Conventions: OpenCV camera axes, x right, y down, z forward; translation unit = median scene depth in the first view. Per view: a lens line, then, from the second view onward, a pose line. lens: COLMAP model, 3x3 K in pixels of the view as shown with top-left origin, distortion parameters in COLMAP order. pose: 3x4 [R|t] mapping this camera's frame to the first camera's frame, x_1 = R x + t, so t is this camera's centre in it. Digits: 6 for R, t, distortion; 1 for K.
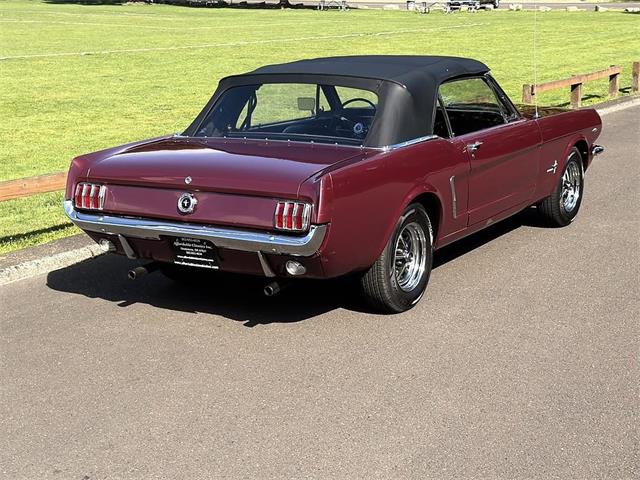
lens RADIAL K [[1144.4, 0, 320.0], [0, 1144.4, 240.0], [0, 0, 1]] dist [0.181247, -0.153702]
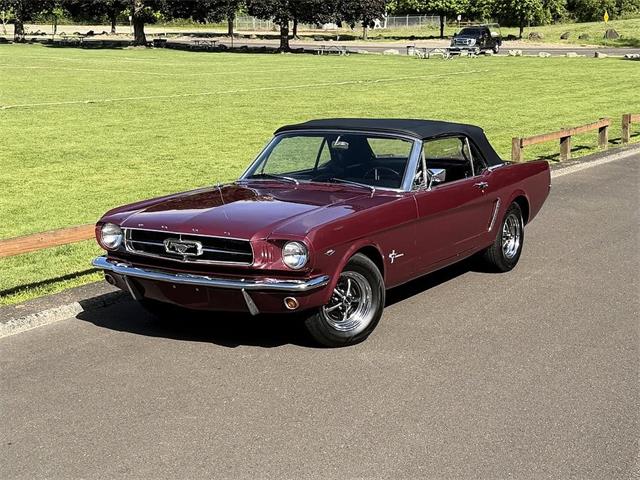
lens RADIAL K [[1177.7, 0, 320.0], [0, 1177.7, 240.0], [0, 0, 1]] dist [0.179775, -0.053256]
pose [[0.999991, 0.004187, -0.001190, 0.008517], [-0.004227, 0.999349, -0.035817, -0.007259], [0.001040, 0.035822, 0.999358, -0.118853]]
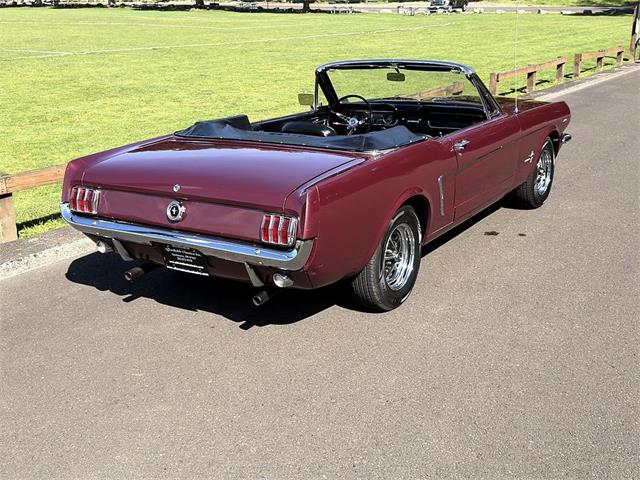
lens RADIAL K [[795.9, 0, 317.9], [0, 795.9, 229.9], [0, 0, 1]] dist [0.227952, -0.538847]
pose [[0.999768, 0.001230, -0.021517, 0.015617], [0.000164, 0.997907, 0.064666, -0.041996], [0.021551, -0.064654, 0.997675, 0.212476]]
